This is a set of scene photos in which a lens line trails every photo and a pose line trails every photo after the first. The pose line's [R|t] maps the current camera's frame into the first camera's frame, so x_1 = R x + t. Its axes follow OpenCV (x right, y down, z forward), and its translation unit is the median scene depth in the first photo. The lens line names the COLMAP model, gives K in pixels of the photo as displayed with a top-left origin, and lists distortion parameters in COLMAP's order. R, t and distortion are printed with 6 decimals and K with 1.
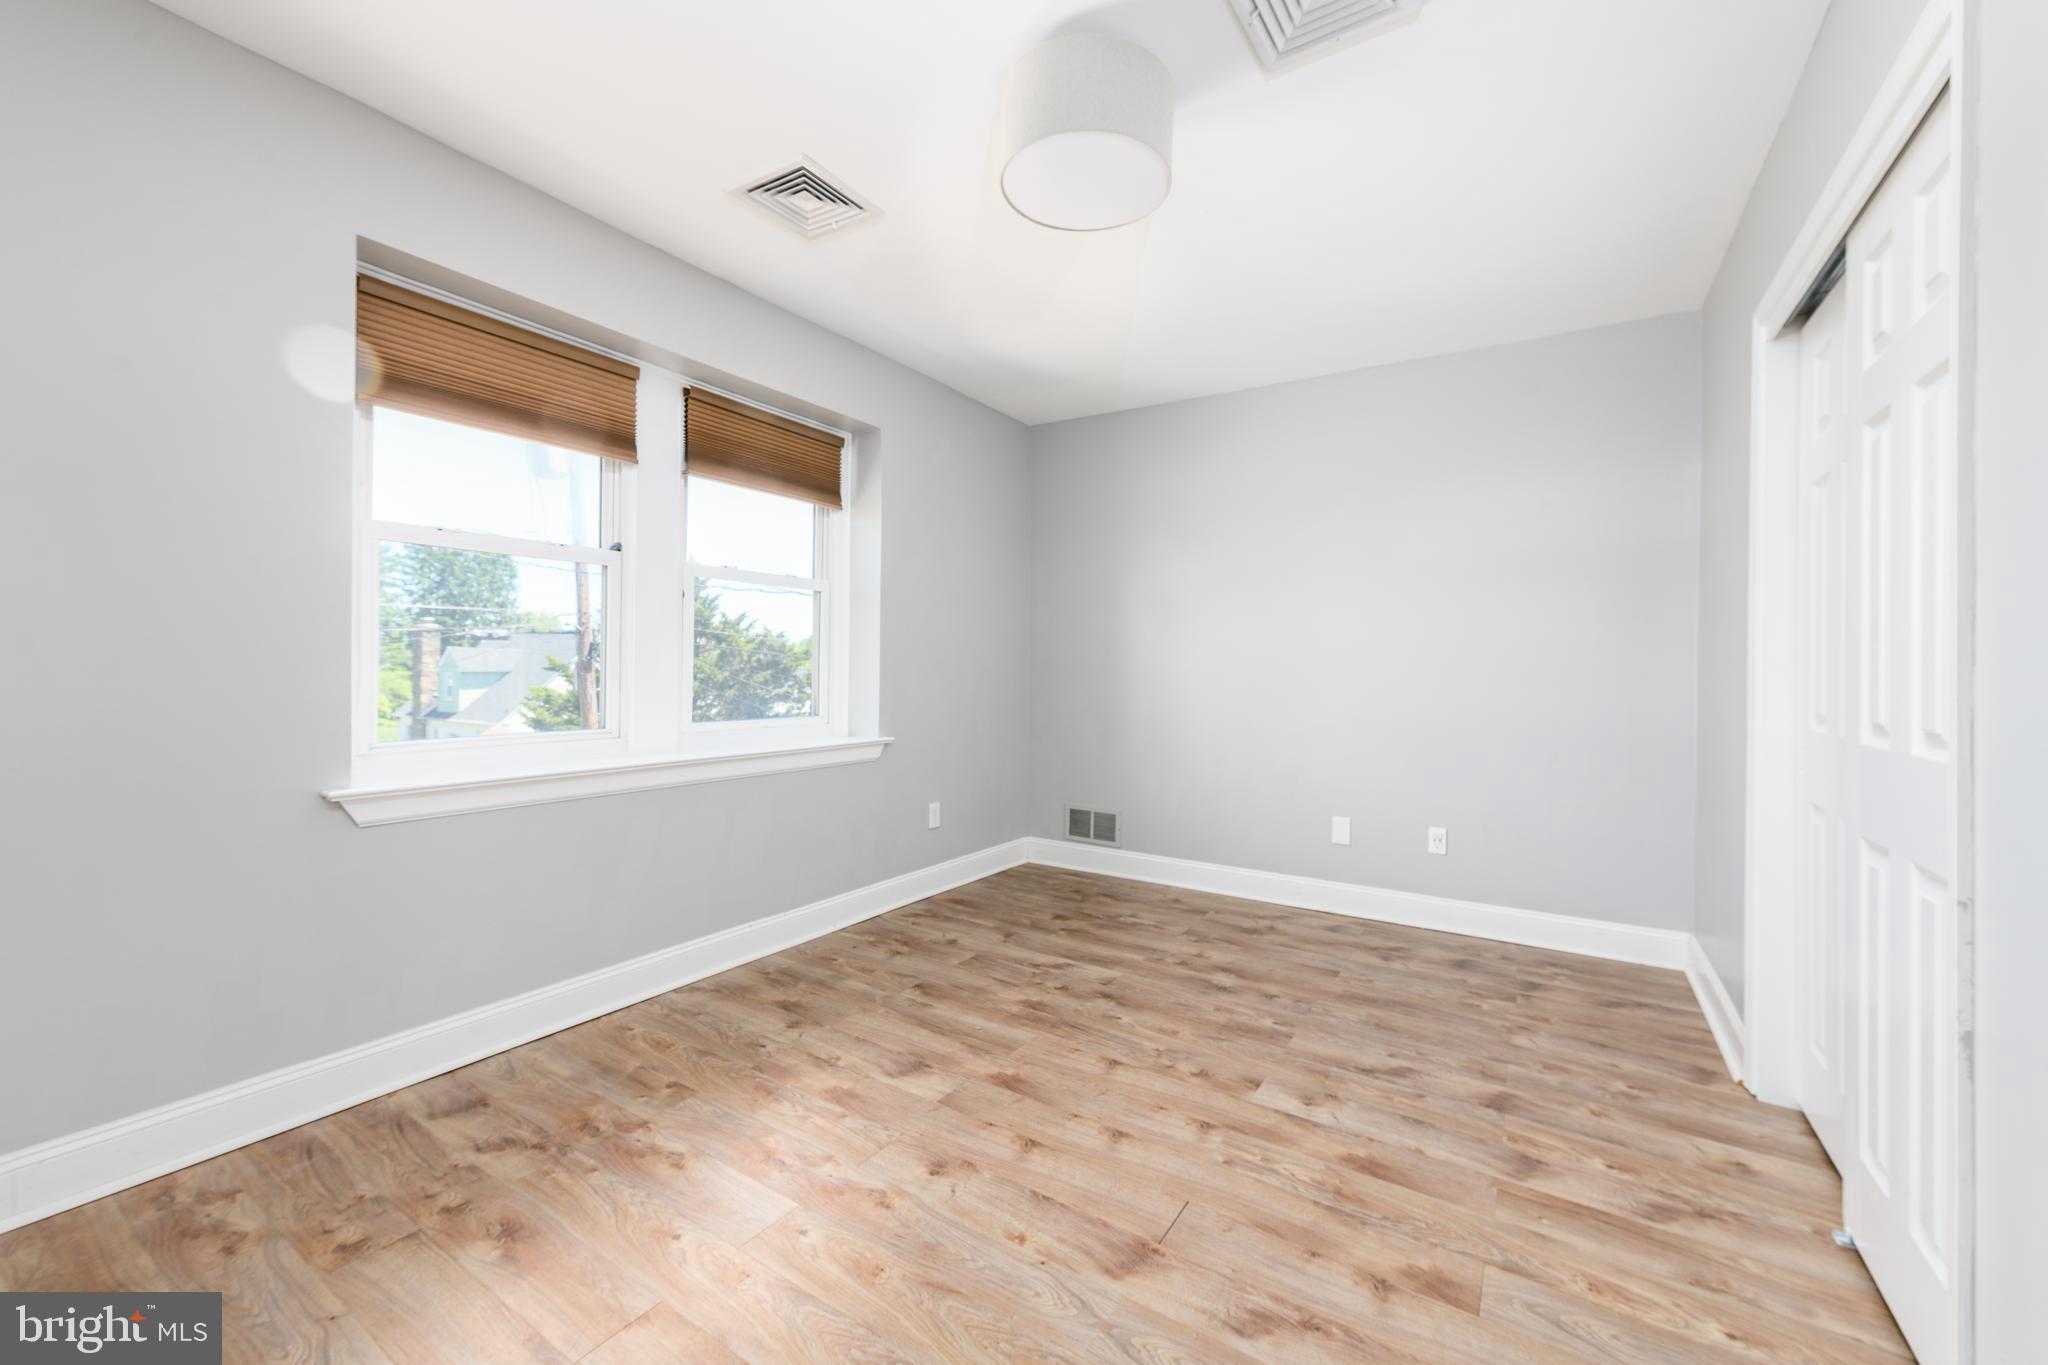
lens RADIAL K [[791.3, 0, 1040.4], [0, 791.3, 670.3], [0, 0, 1]] dist [0.012027, -0.001817]
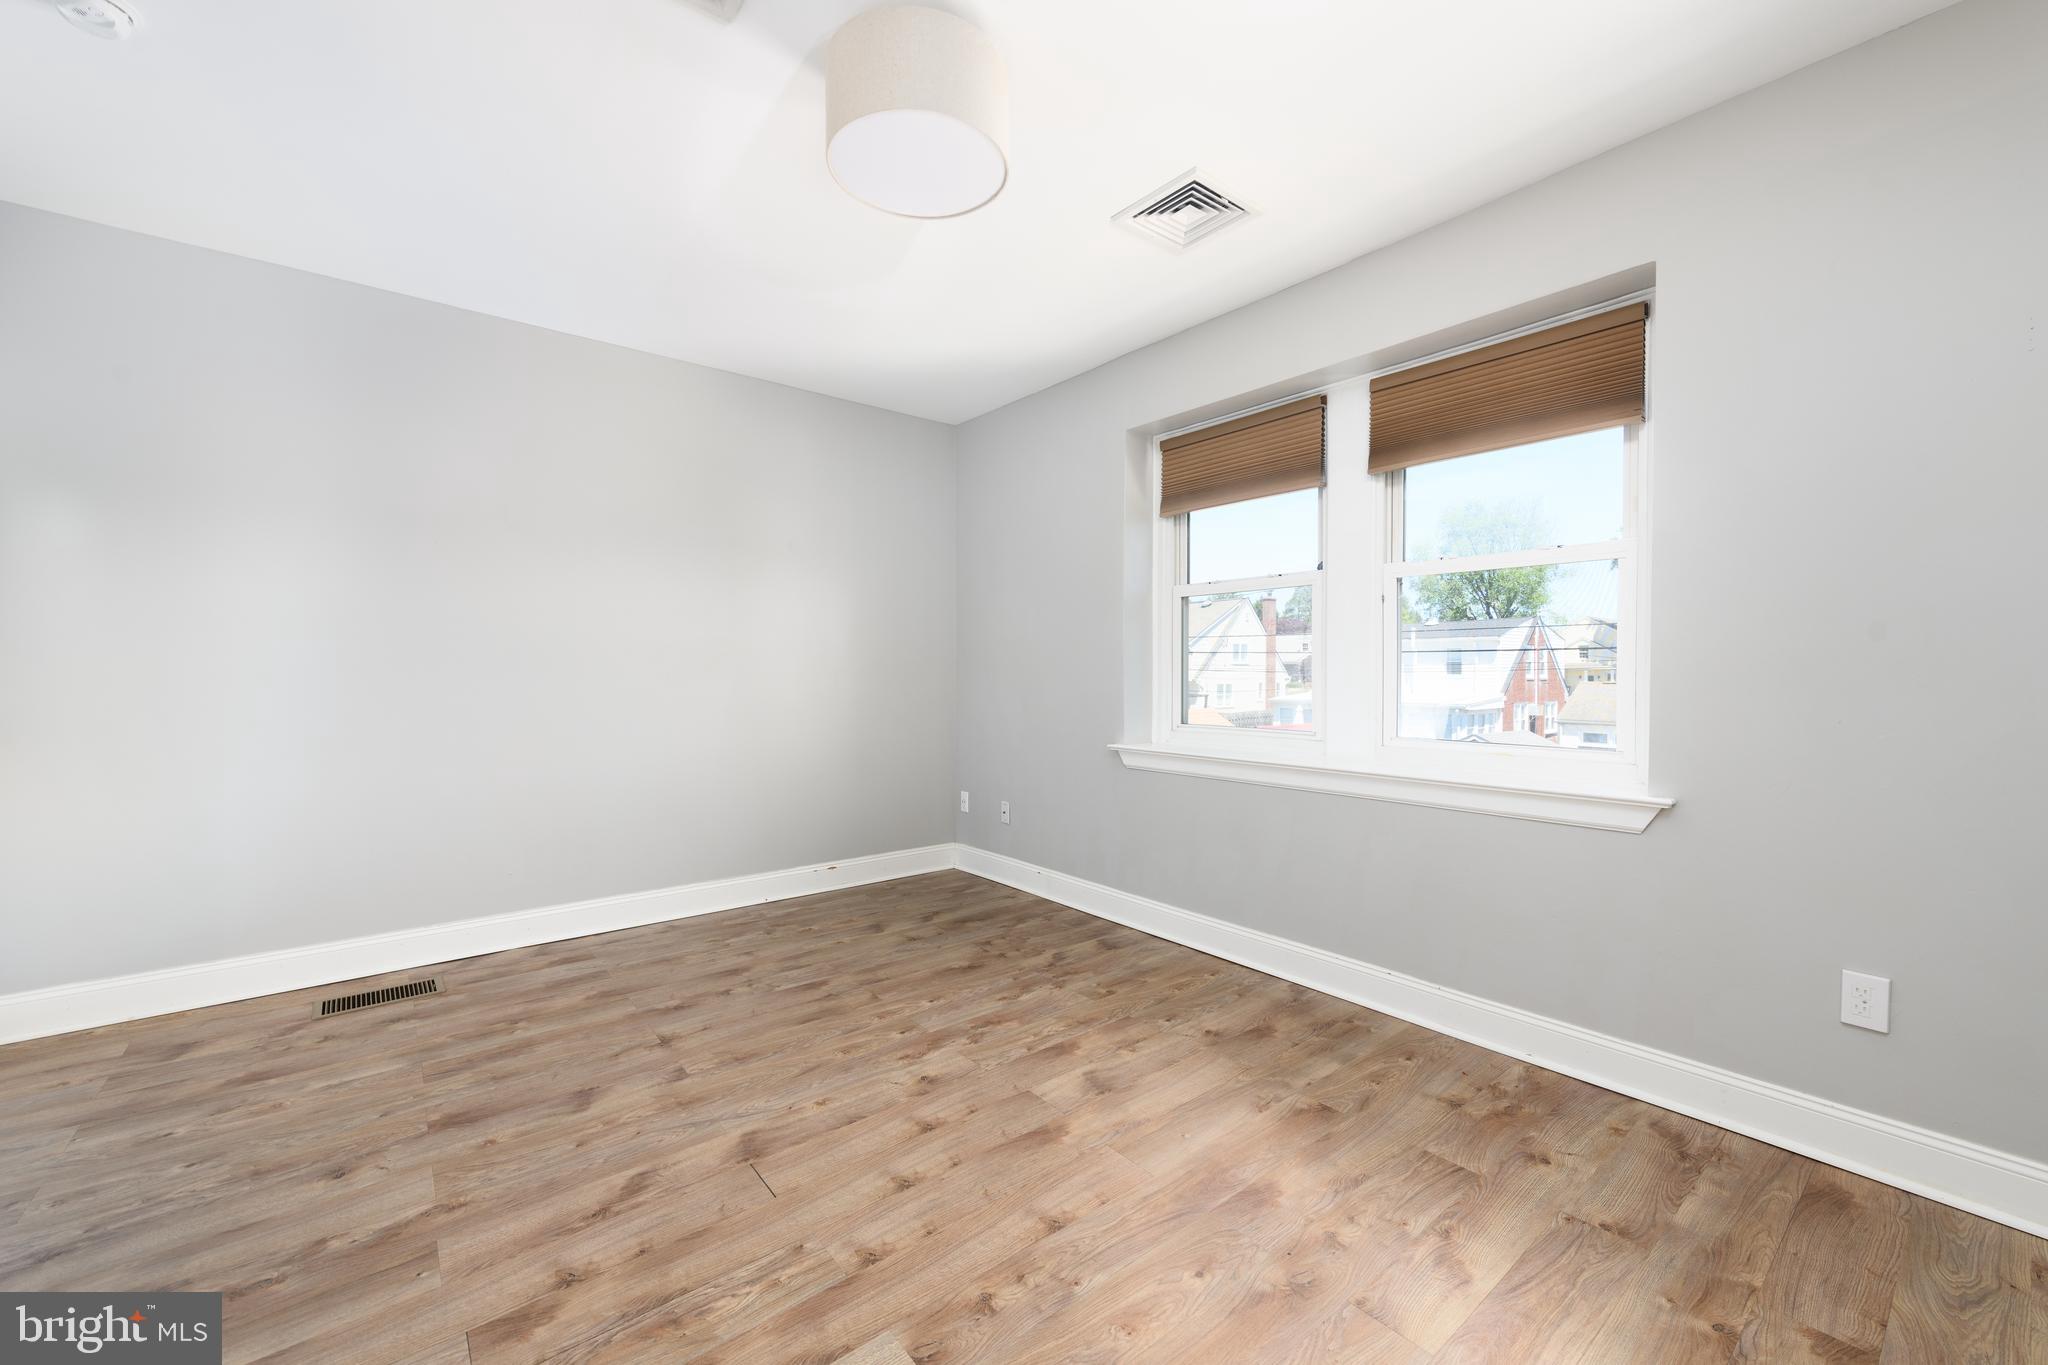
lens RADIAL K [[791.3, 0, 1034.6], [0, 791.3, 685.9], [0, 0, 1]] dist [0.012027, -0.001817]
pose [[-0.298681, 0.003390, -0.954347, 0.871237], [-0.007578, 0.999954, 0.005924, 0.008122], [0.954323, 0.009001, -0.298642, 1.335544]]
